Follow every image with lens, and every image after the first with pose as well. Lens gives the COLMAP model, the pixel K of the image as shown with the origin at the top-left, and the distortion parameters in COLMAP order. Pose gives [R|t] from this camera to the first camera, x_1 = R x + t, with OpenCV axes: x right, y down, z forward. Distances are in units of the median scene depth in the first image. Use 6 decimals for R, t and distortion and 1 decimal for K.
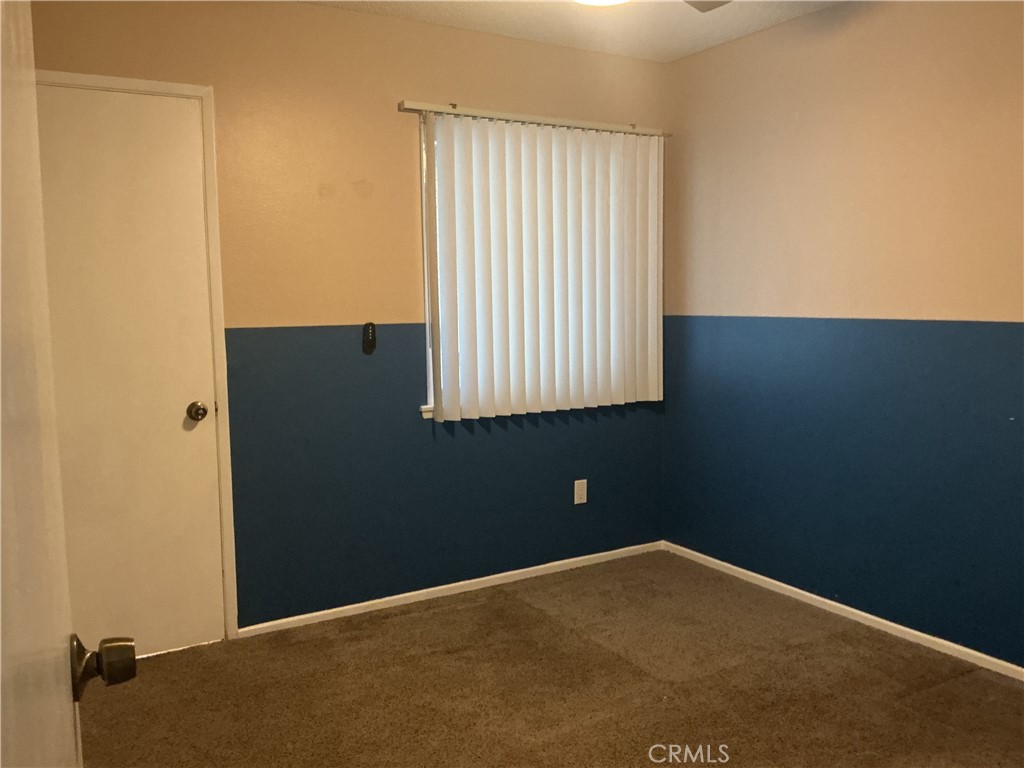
lens RADIAL K [[851.2, 0, 508.2], [0, 851.2, 383.2], [0, 0, 1]] dist [0.098307, -0.190796]
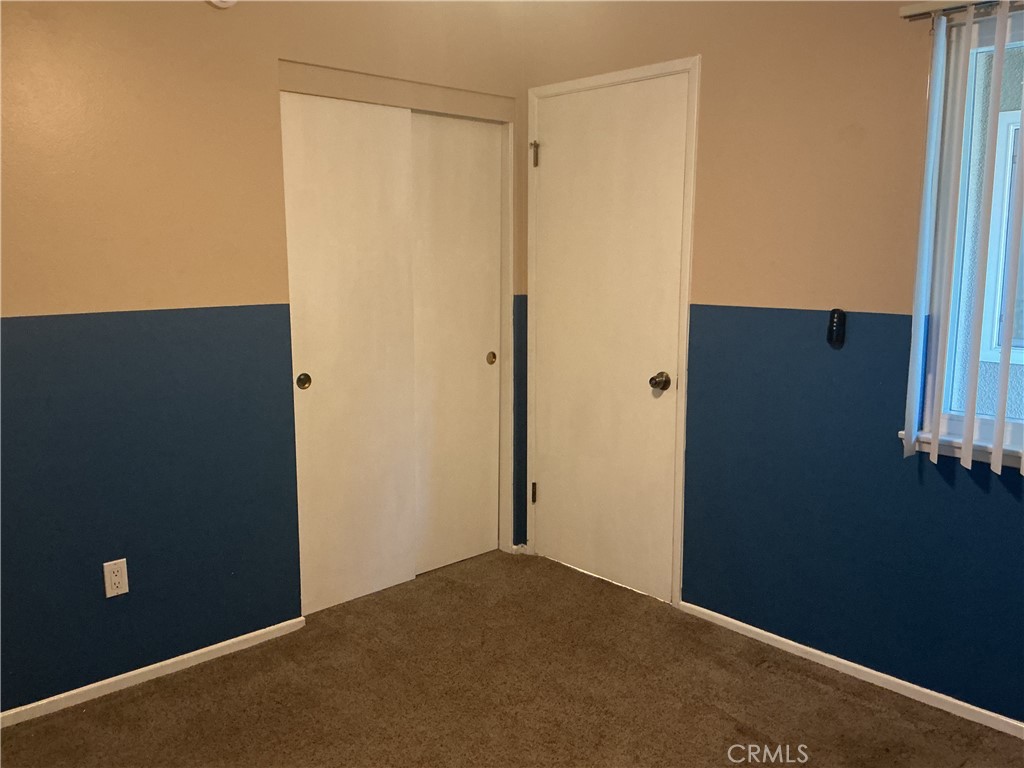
lens RADIAL K [[851.2, 0, 509.8], [0, 851.2, 381.8], [0, 0, 1]] dist [0.098307, -0.190796]
pose [[0.201087, 0.164762, -0.965618, 0.583563], [-0.094146, 0.984441, 0.148368, -0.099590], [0.975039, 0.061074, 0.213470, 0.575625]]
